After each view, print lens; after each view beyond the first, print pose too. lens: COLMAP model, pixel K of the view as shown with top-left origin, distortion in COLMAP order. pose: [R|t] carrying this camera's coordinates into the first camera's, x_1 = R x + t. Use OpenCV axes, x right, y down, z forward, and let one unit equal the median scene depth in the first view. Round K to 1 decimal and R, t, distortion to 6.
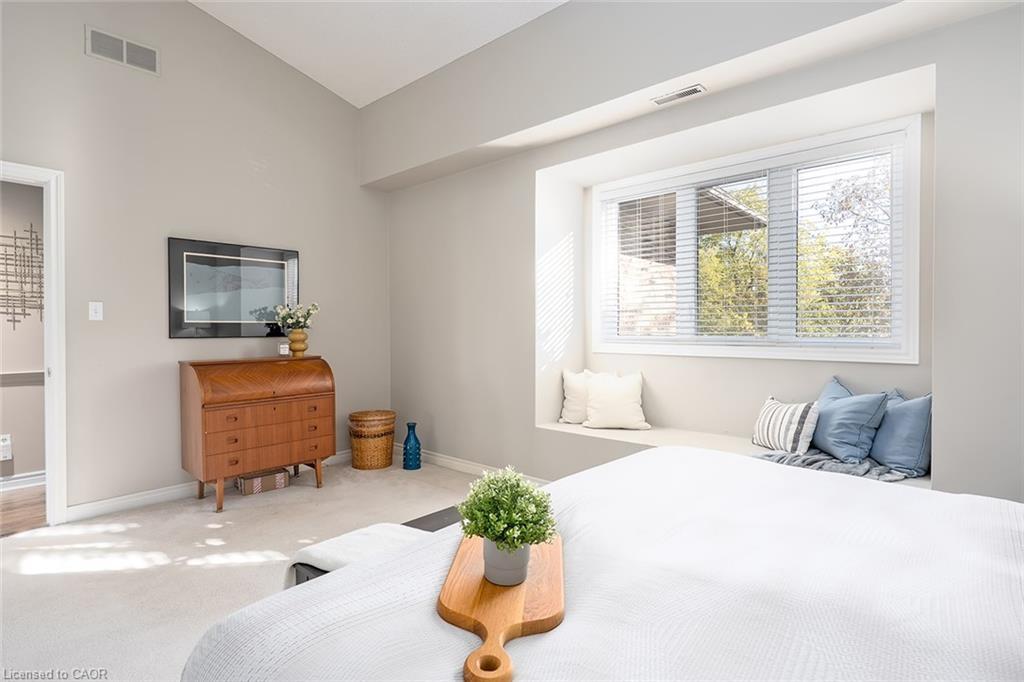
lens RADIAL K [[522.6, 0, 512.0], [0, 522.6, 341.0], [0, 0, 1]] dist [-0.002697, -0.000163]
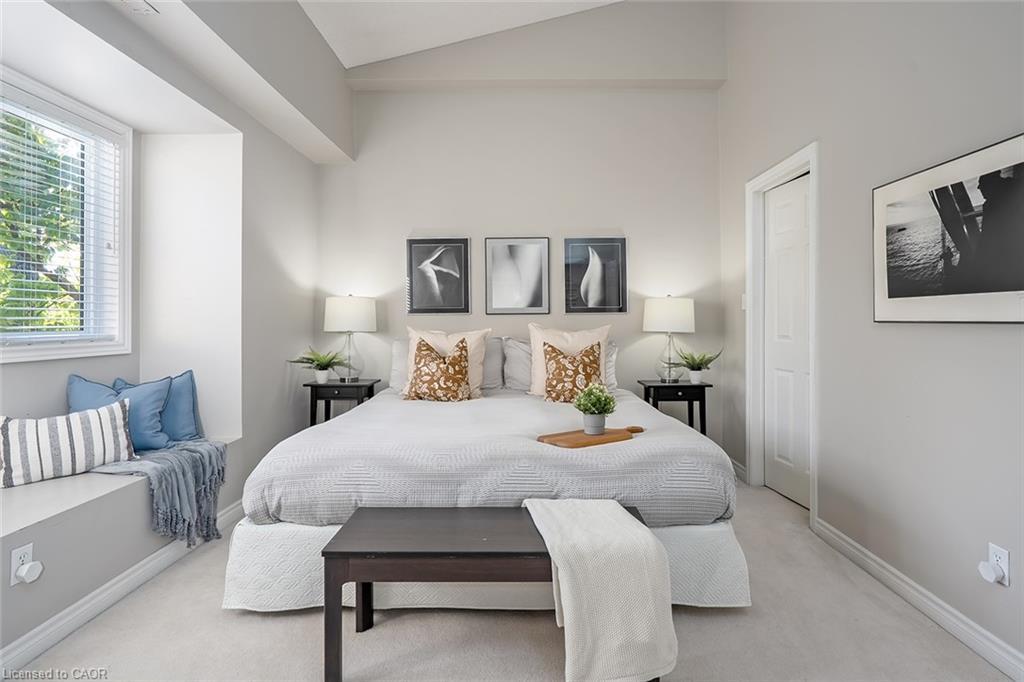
lens RADIAL K [[541.7, 0, 526.9], [0, 541.7, 339.5], [0, 0, 1]] dist [-0.002256, 0.000597]
pose [[-0.669786, -0.026974, 0.742064, -0.644601], [0.010318, 0.998905, 0.045622, -0.029739], [-0.742482, 0.038214, -0.668775, 1.145722]]
